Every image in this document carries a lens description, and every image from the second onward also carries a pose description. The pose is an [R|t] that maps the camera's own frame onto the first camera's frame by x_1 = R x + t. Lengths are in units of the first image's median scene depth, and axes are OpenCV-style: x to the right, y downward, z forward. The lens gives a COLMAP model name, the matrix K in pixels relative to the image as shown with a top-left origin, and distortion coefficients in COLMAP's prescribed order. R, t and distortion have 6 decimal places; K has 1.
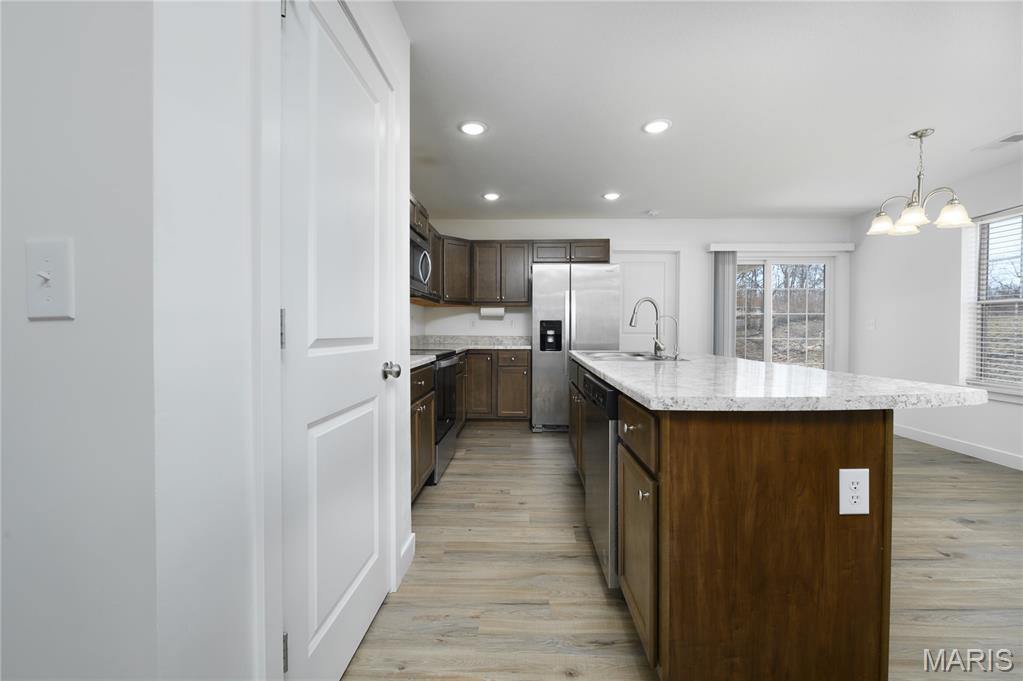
lens RADIAL K [[405.4, 0, 512.6], [0, 405.4, 335.4], [0, 0, 1]] dist [-0.003753, -0.000477]
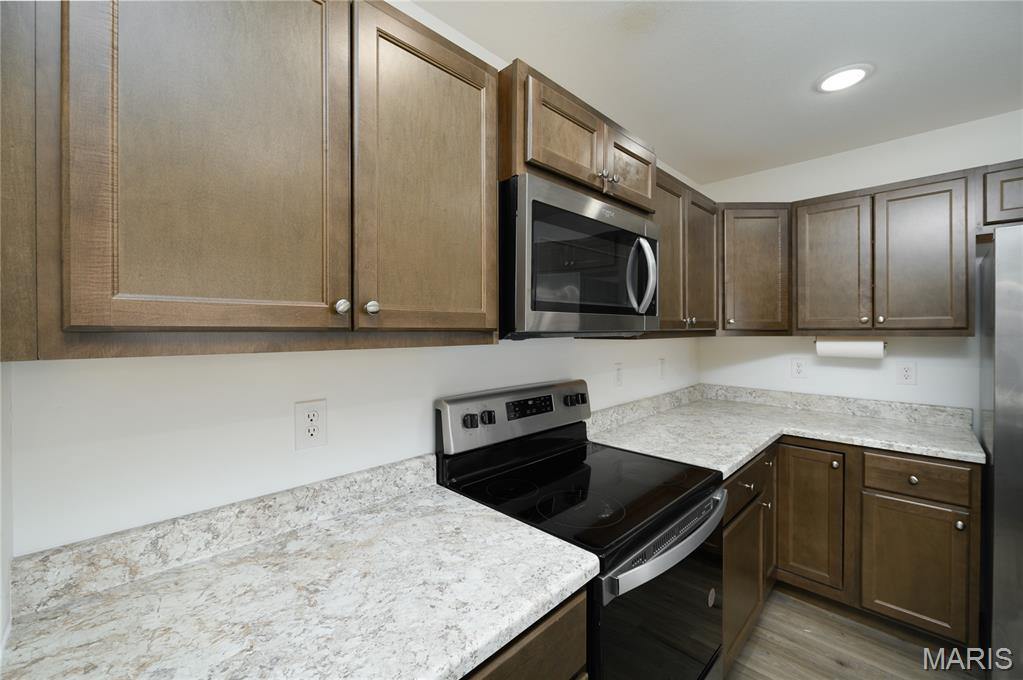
lens RADIAL K [[399.0, 0, 506.2], [0, 399.0, 338.6], [0, 0, 1]] dist [-0.002653, -0.000336]
pose [[0.717258, 0.000672, -0.696808, -0.014379], [-0.005708, 0.999972, -0.004911, -0.071656], [0.696785, 0.007500, 0.717241, 0.447039]]
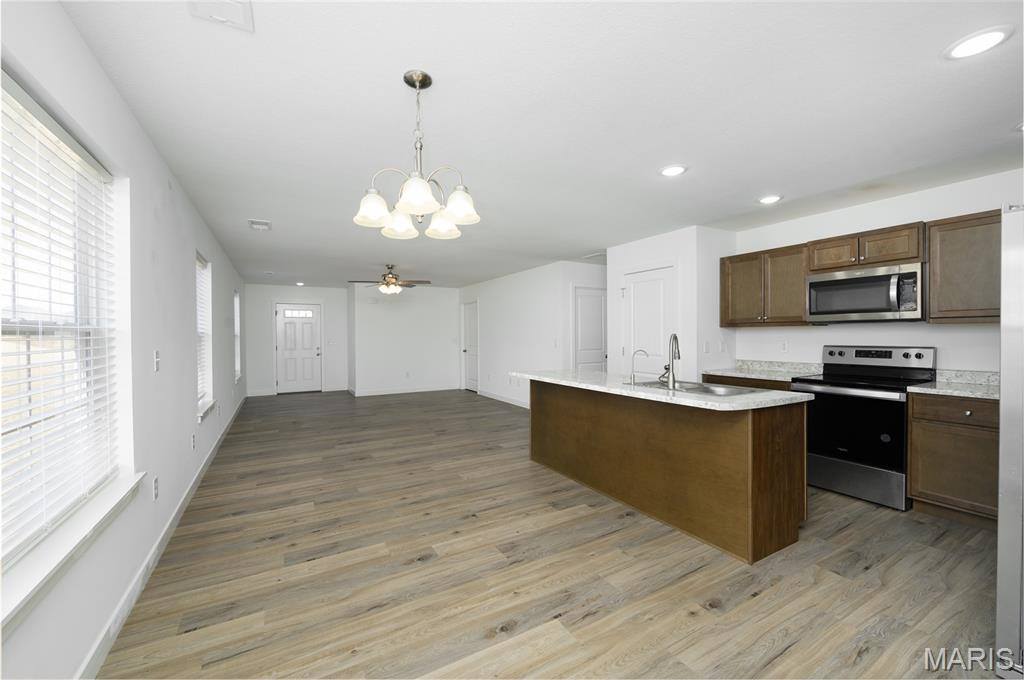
lens RADIAL K [[405.8, 0, 513.1], [0, 405.8, 334.9], [0, 0, 1]] dist [-0.003753, -0.000477]
pose [[-0.843862, -0.002976, -0.536553, 0.731358], [-0.014151, 0.999760, 0.016710, -0.056237], [0.536374, 0.021693, -0.843701, 0.963975]]
